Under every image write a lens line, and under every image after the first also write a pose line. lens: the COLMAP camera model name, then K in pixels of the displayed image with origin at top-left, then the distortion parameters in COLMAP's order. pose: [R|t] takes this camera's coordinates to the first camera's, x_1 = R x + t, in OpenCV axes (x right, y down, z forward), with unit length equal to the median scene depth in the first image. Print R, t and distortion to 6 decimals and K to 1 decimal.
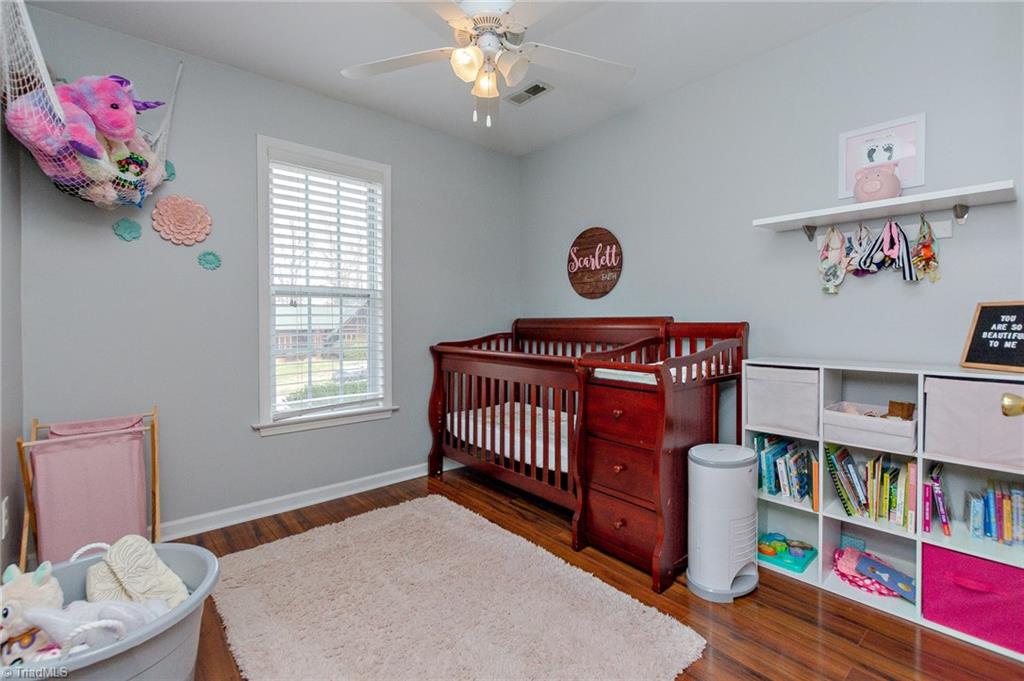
lens RADIAL K [[462.3, 0, 518.1], [0, 462.3, 339.7], [0, 0, 1]] dist [-0.001393, -0.000693]
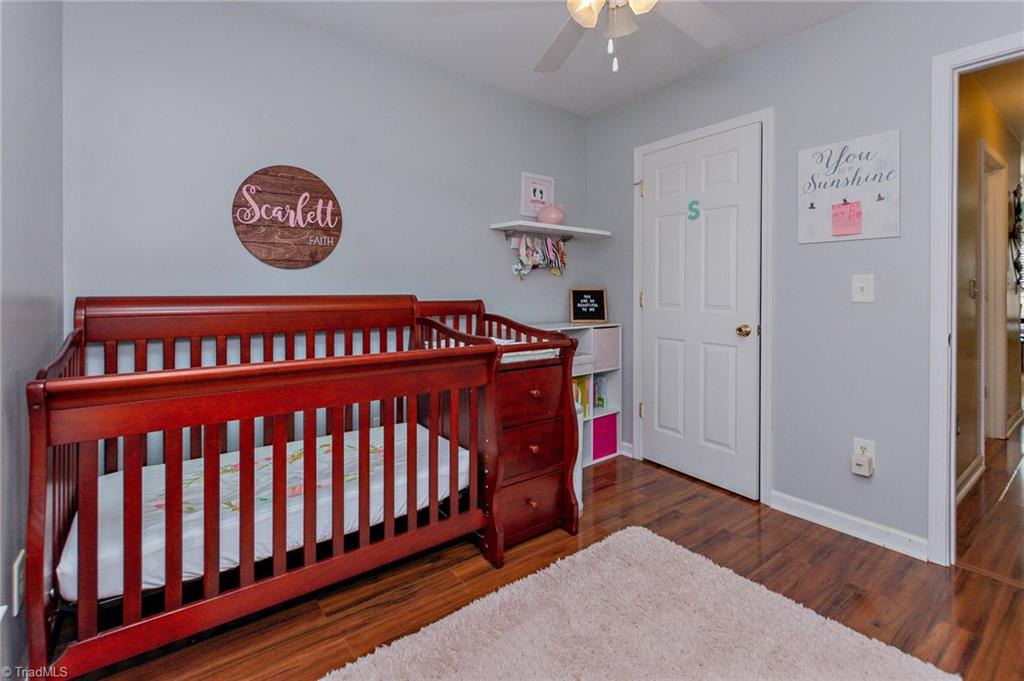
lens RADIAL K [[464.8, 0, 512.7], [0, 464.8, 292.3], [0, 0, 1]] dist [0.000460, -0.000183]
pose [[0.056749, -0.003028, 0.998384, -0.547229], [0.036139, 0.999346, 0.000977, -0.043749], [-0.997734, 0.036026, 0.056821, 0.667414]]
